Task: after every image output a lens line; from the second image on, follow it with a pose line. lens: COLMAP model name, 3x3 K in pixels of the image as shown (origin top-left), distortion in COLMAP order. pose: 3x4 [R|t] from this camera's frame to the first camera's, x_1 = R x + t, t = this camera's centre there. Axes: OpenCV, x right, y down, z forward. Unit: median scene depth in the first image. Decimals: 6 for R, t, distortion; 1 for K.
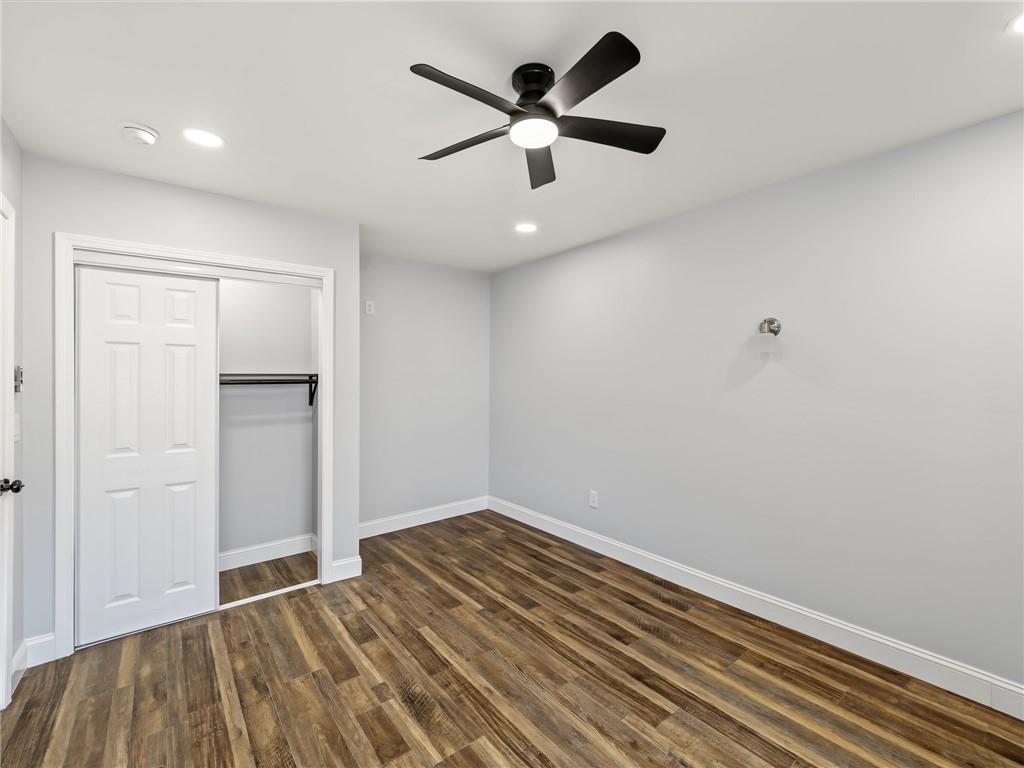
lens RADIAL K [[441.2, 0, 514.9], [0, 441.2, 377.0], [0, 0, 1]] dist [0.008190, -0.002849]
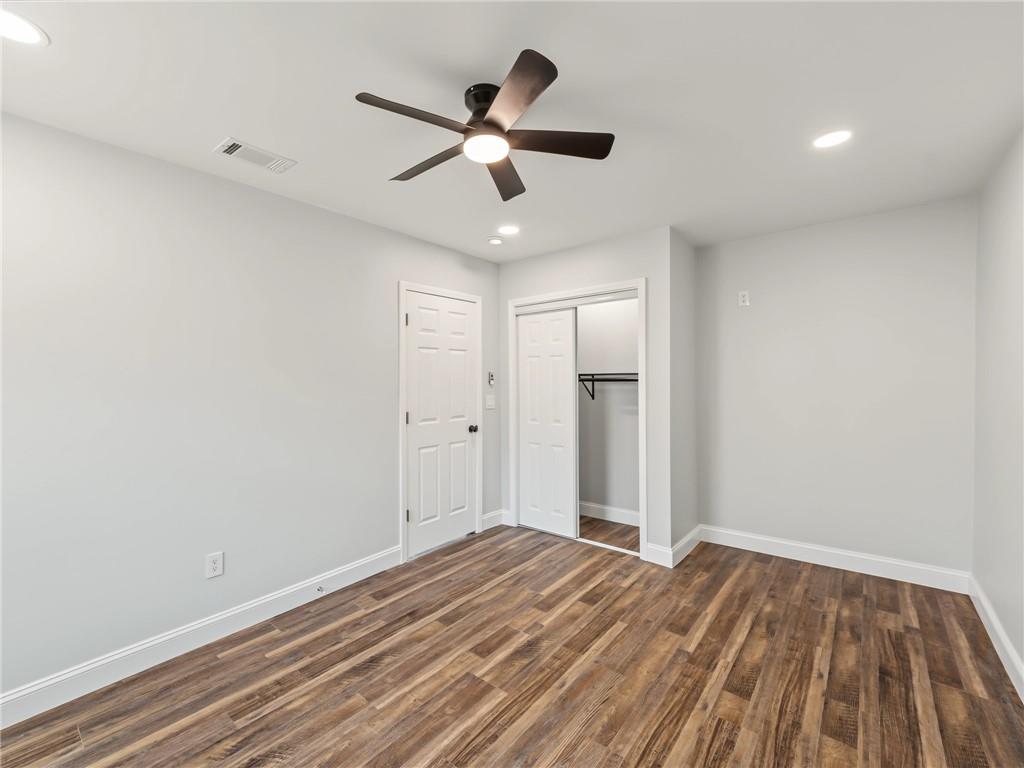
lens RADIAL K [[441.2, 0, 522.3], [0, 441.2, 381.2], [0, 0, 1]] dist [0.008190, -0.002849]
pose [[0.236634, 0.008485, -0.971562, 0.652842], [0.009671, 0.999892, 0.011088, -0.001568], [0.971551, -0.012019, 0.236526, 0.492101]]
